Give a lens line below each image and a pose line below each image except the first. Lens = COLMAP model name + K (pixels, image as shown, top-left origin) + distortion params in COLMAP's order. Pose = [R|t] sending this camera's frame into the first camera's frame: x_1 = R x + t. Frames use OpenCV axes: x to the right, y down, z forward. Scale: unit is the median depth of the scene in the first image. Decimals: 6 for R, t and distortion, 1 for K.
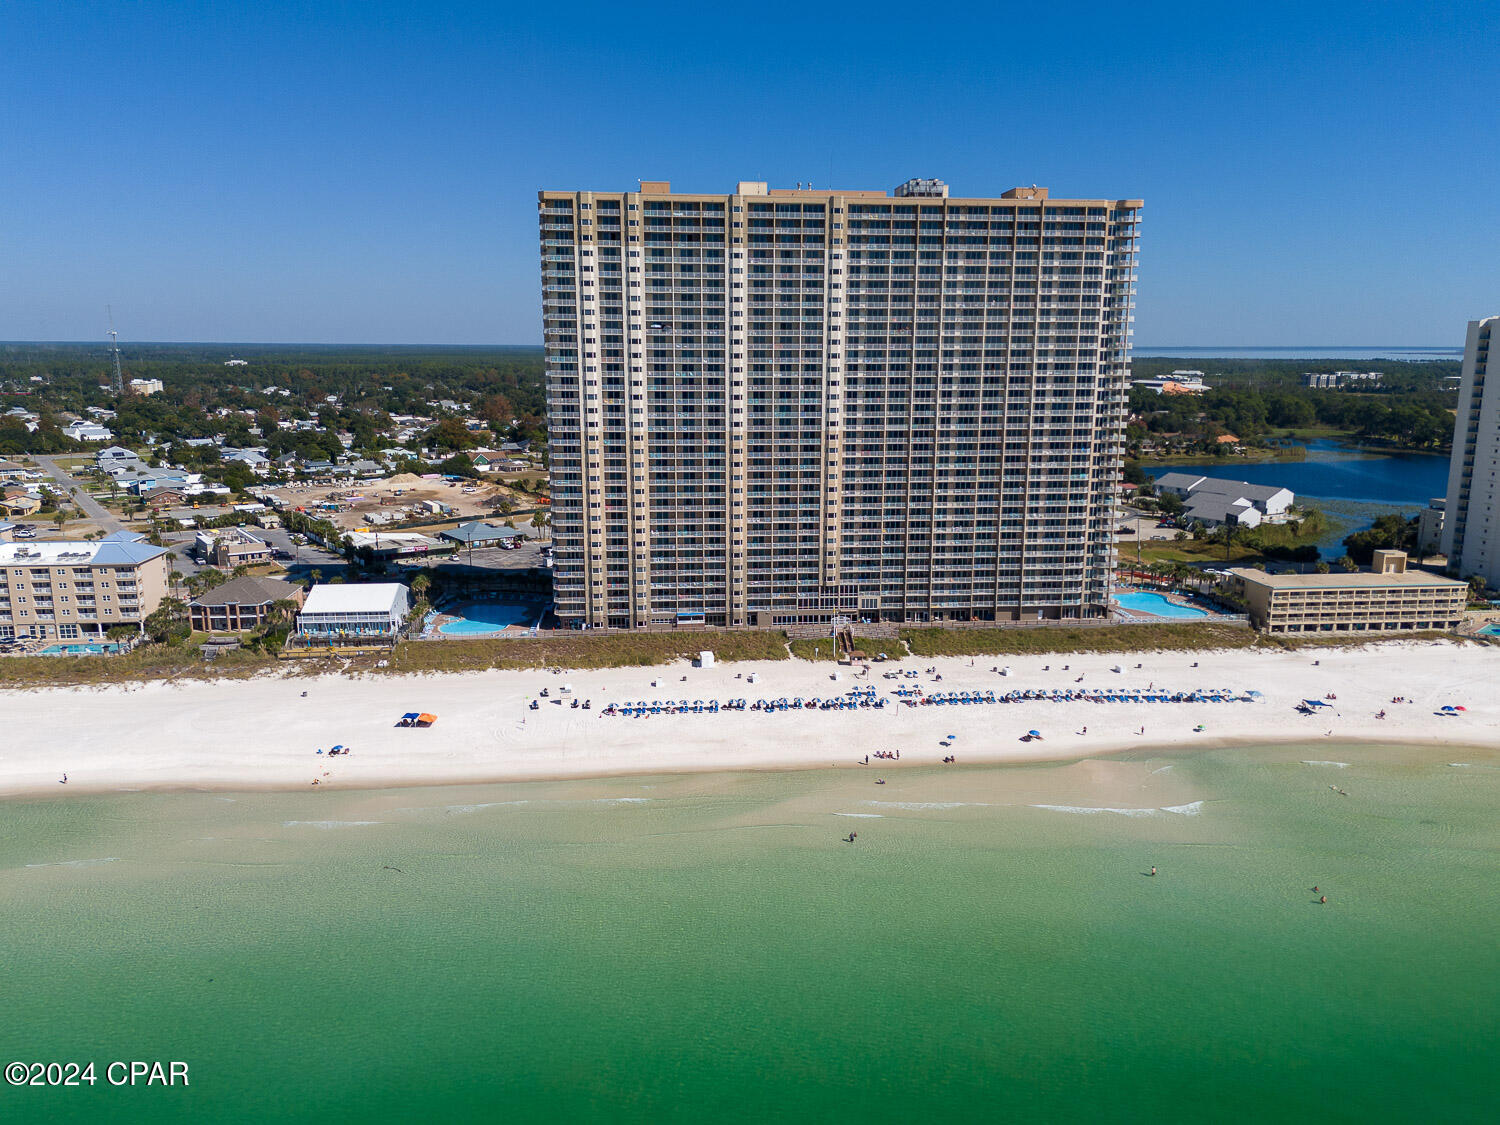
lens RADIAL K [[1102.4, 0, 753.9], [0, 1102.4, 561.7], [0, 0, 1]] dist [0.075503, -0.067849]
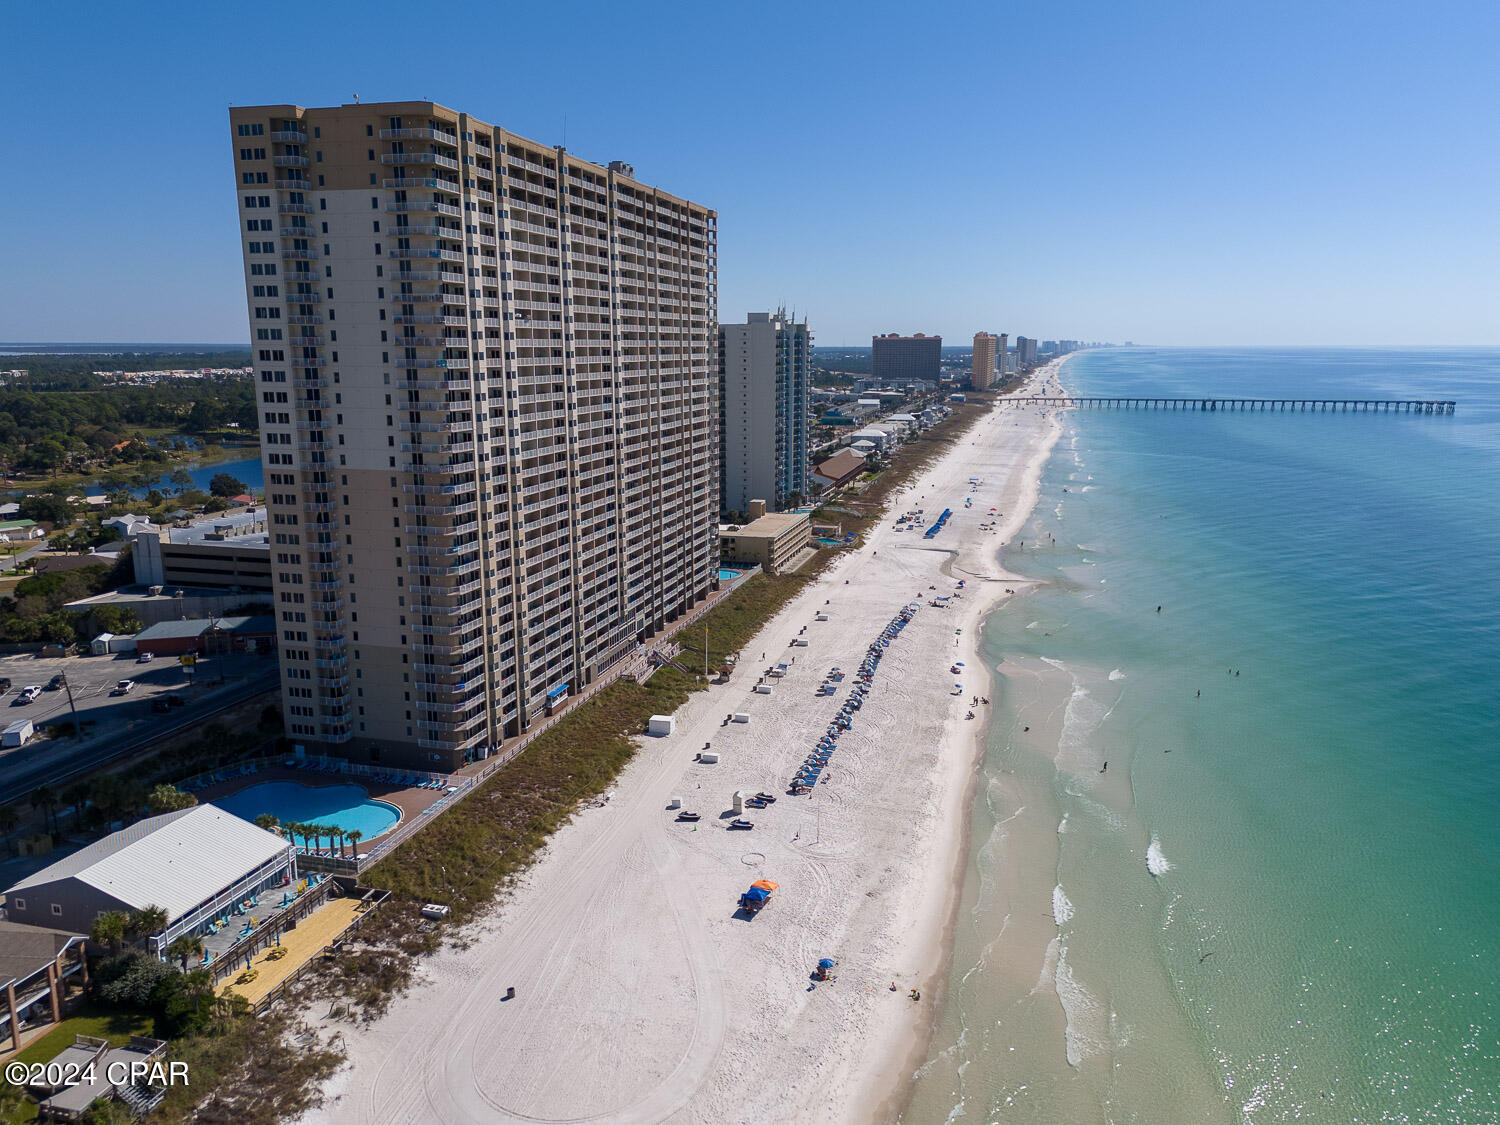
lens RADIAL K [[1102.4, 0, 753.4], [0, 1102.4, 561.9], [0, 0, 1]] dist [0.075503, -0.067849]
pose [[0.362283, -0.184762, 0.913572, -0.733949], [0.181092, 0.975431, 0.125458, -0.118136], [-0.914307, 0.119990, 0.386841, 0.592866]]
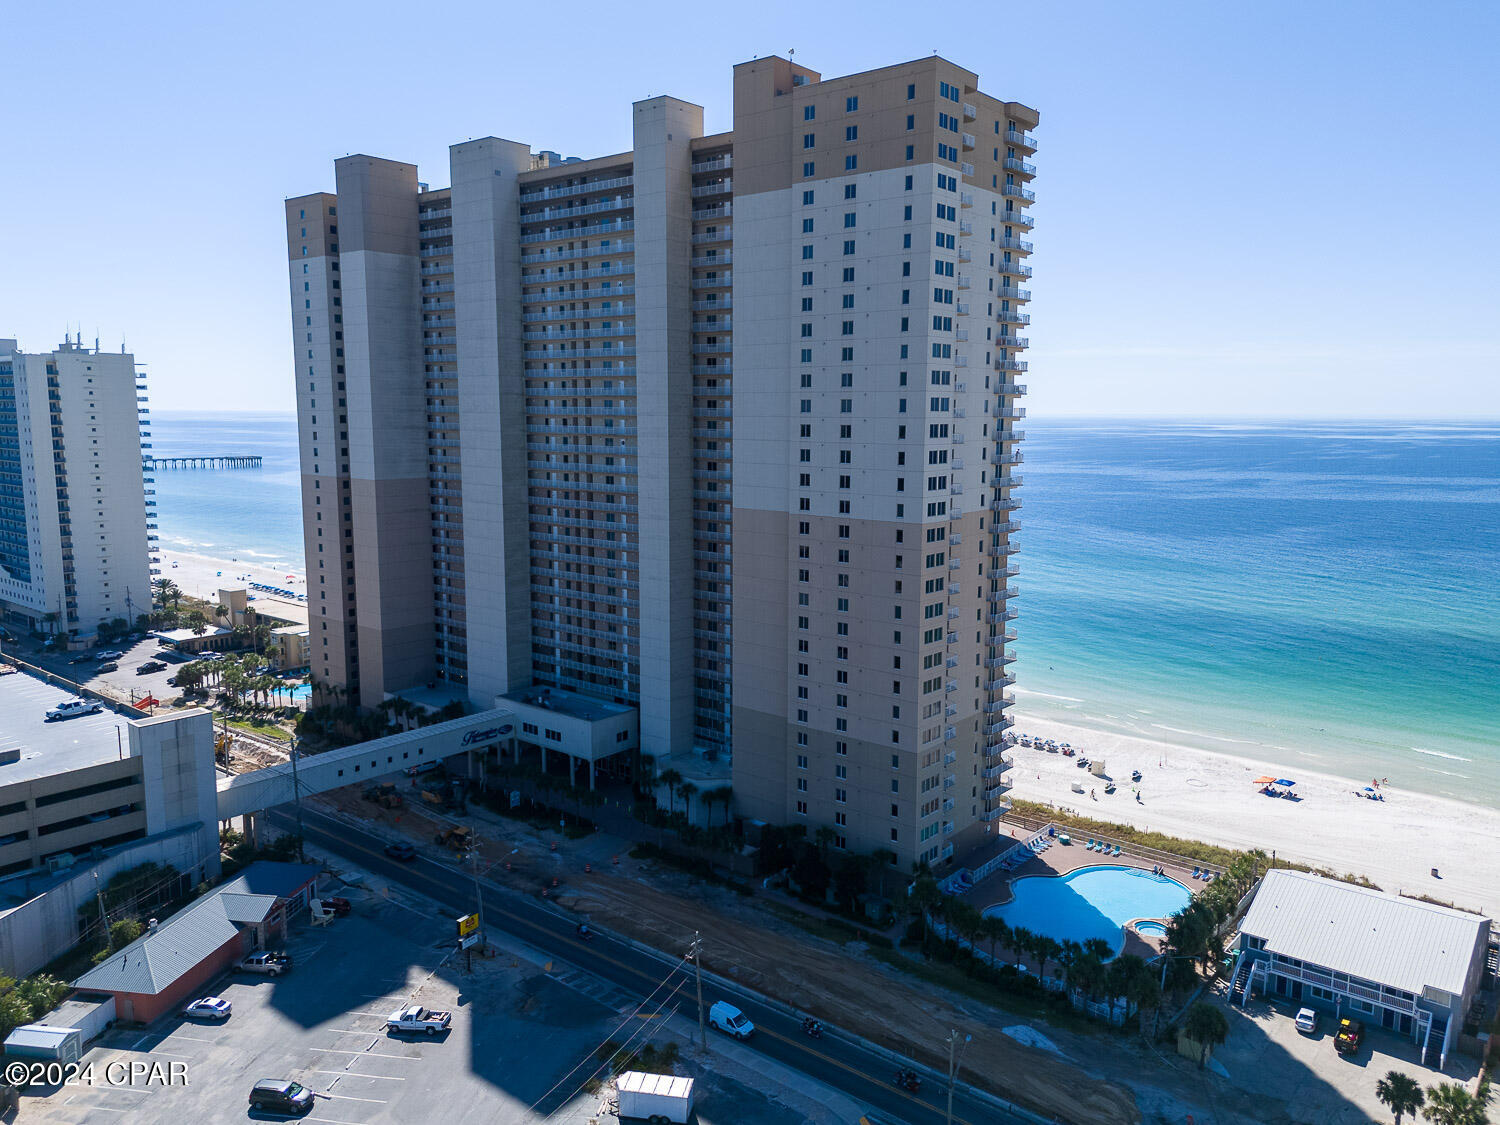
lens RADIAL K [[1102.4, 0, 757.4], [0, 1102.4, 566.3], [0, 0, 1]] dist [0.075503, -0.067849]
pose [[-0.703251, -0.107420, 0.702780, -0.520504], [0.129954, 0.952442, 0.275621, -0.277081], [-0.698964, 0.285160, -0.655846, 1.525360]]
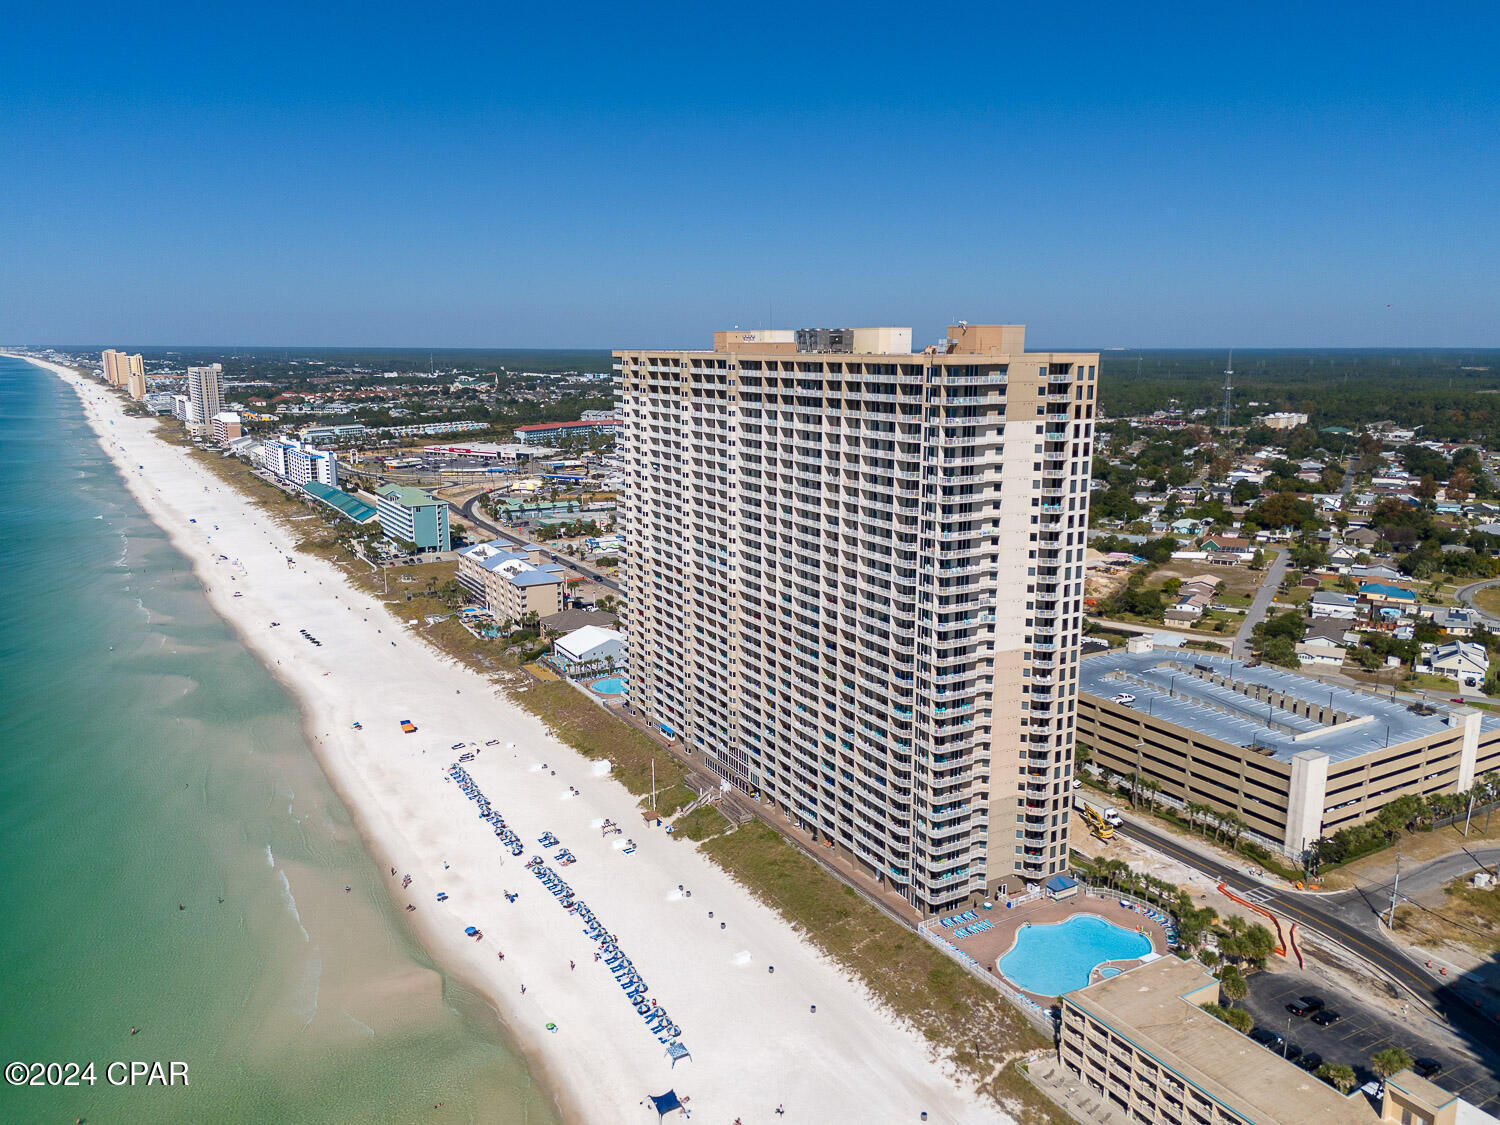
lens RADIAL K [[1102.4, 0, 753.6], [0, 1102.4, 562.0], [0, 0, 1]] dist [0.075503, -0.067849]
pose [[0.414402, 0.173399, -0.893423, 0.960315], [-0.176672, 0.978334, 0.107931, -0.255975], [0.892781, 0.113116, 0.436058, 0.615653]]
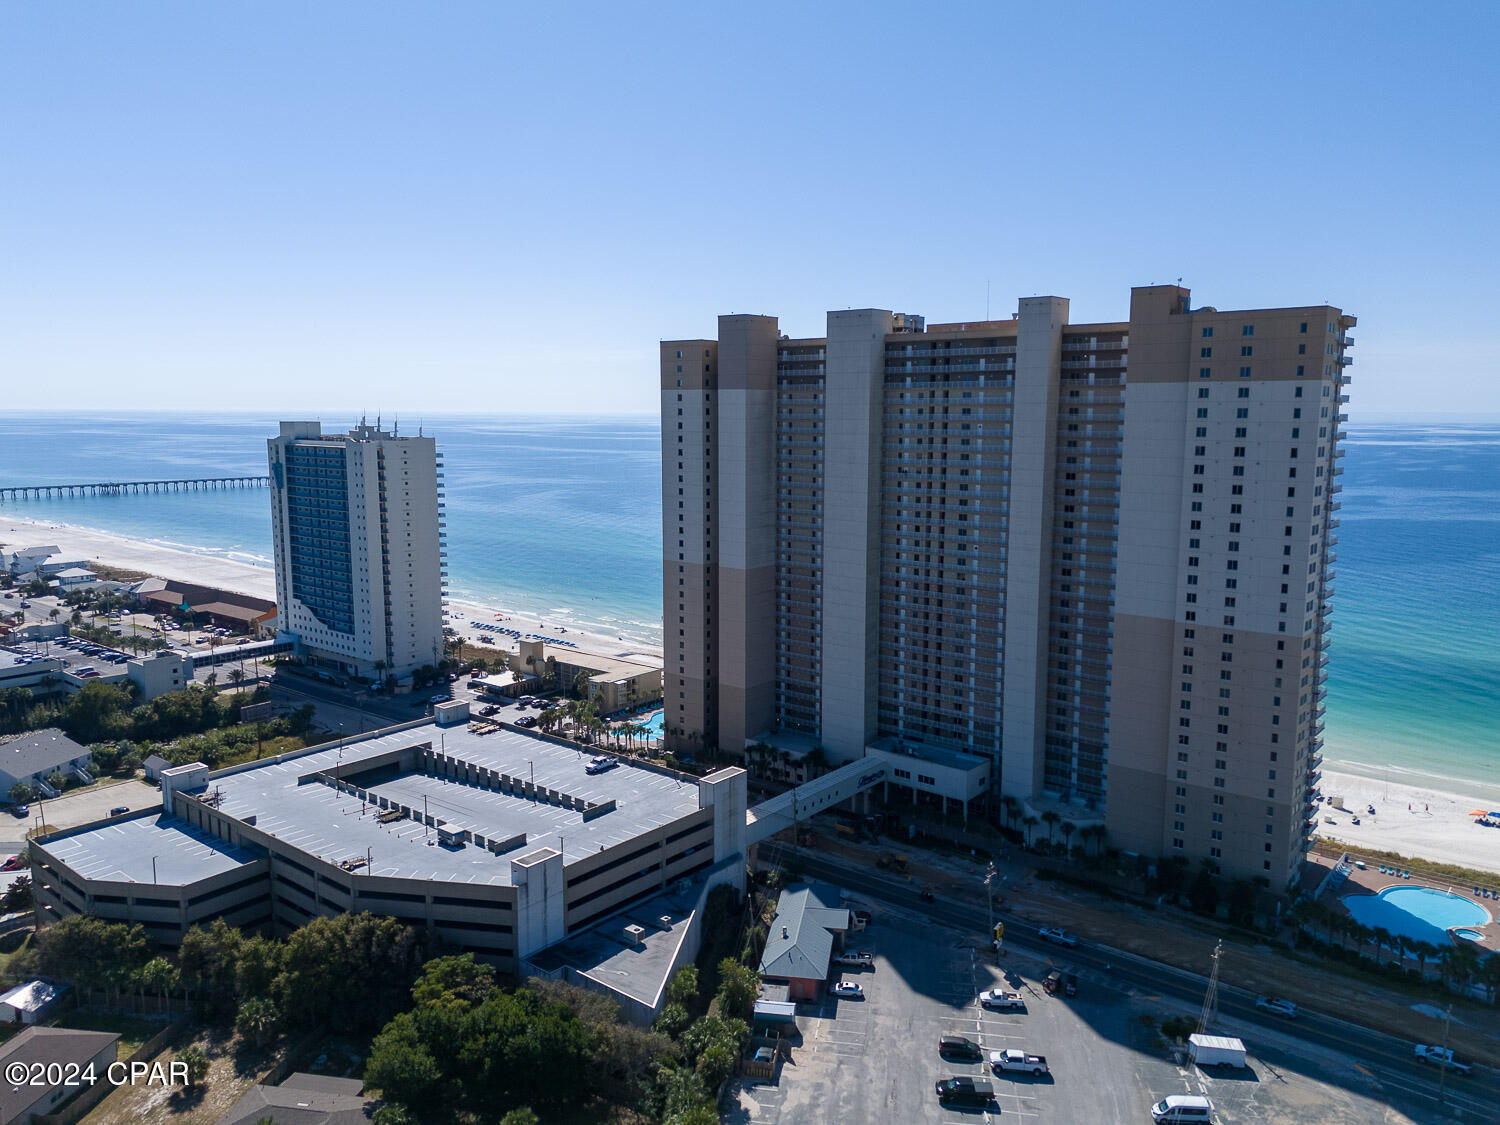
lens RADIAL K [[1102.4, 0, 756.6], [0, 1102.4, 563.3], [0, 0, 1]] dist [0.075503, -0.067849]
pose [[-0.709640, -0.105081, 0.696684, -0.452727], [0.130627, 0.952050, 0.276655, -0.430441], [-0.692349, 0.287331, -0.661886, 1.823635]]
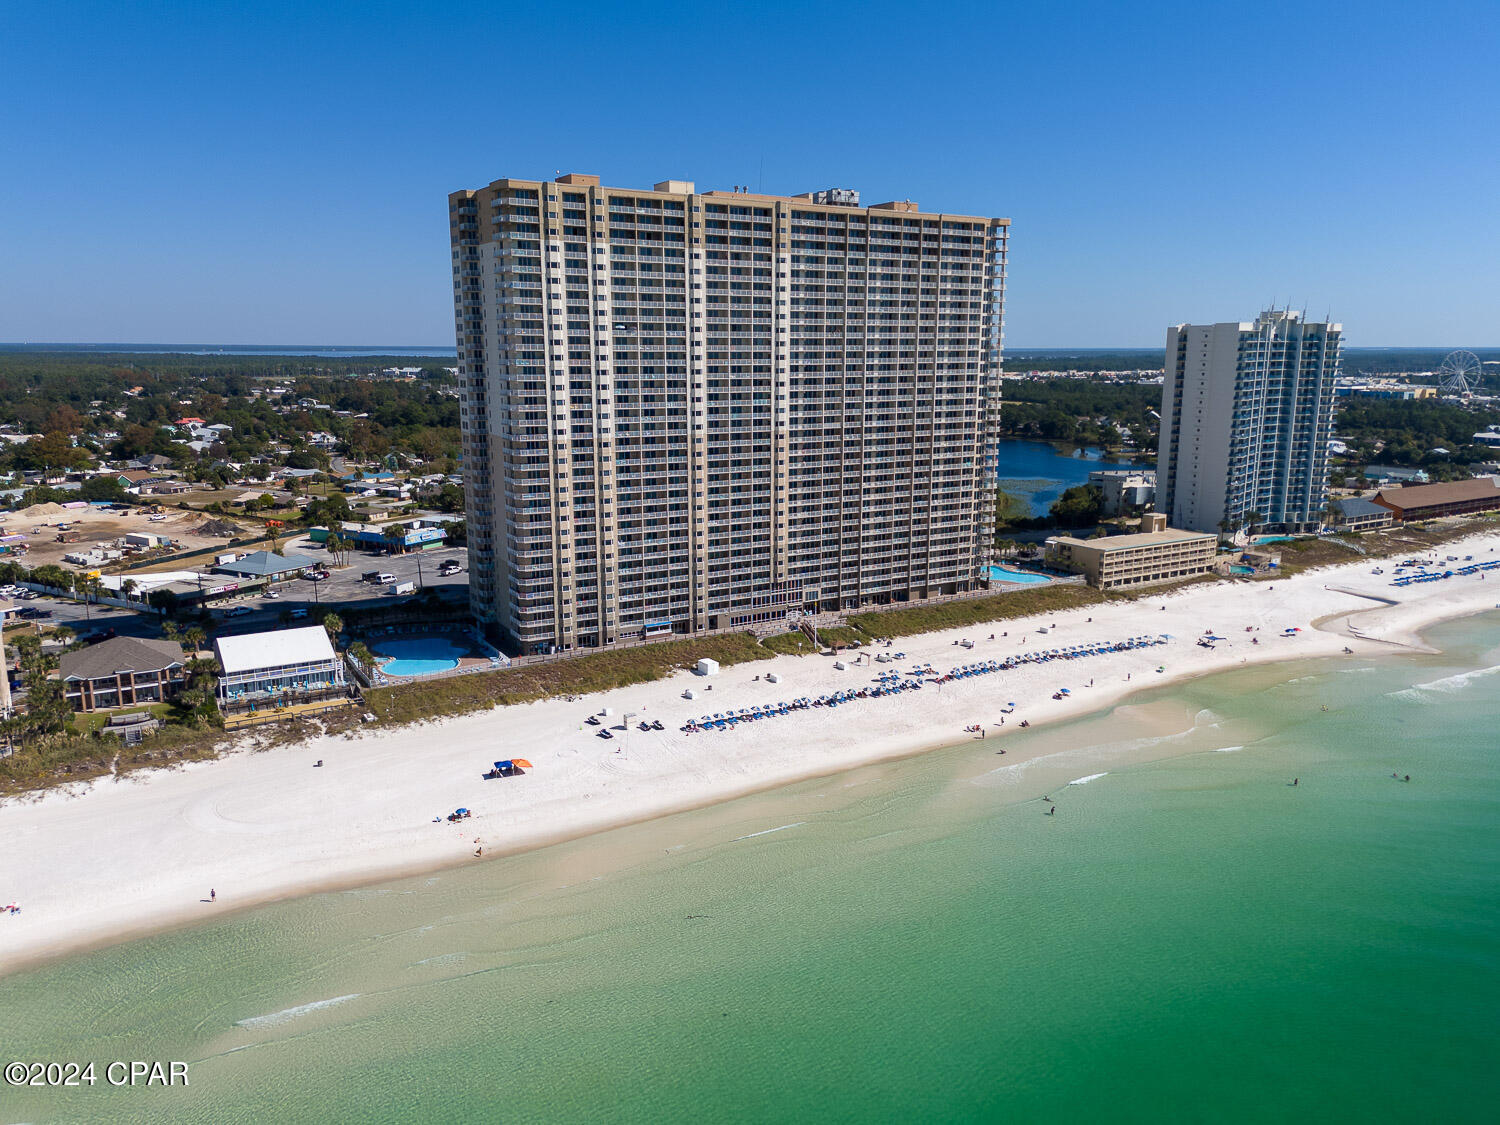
lens RADIAL K [[1102.4, 0, 754.2], [0, 1102.4, 561.8], [0, 0, 1]] dist [0.075503, -0.067849]
pose [[0.904841, -0.083568, 0.417468, -0.400478], [0.083324, 0.996344, 0.018847, -0.019319], [-0.417517, 0.017731, 0.908496, 0.086231]]
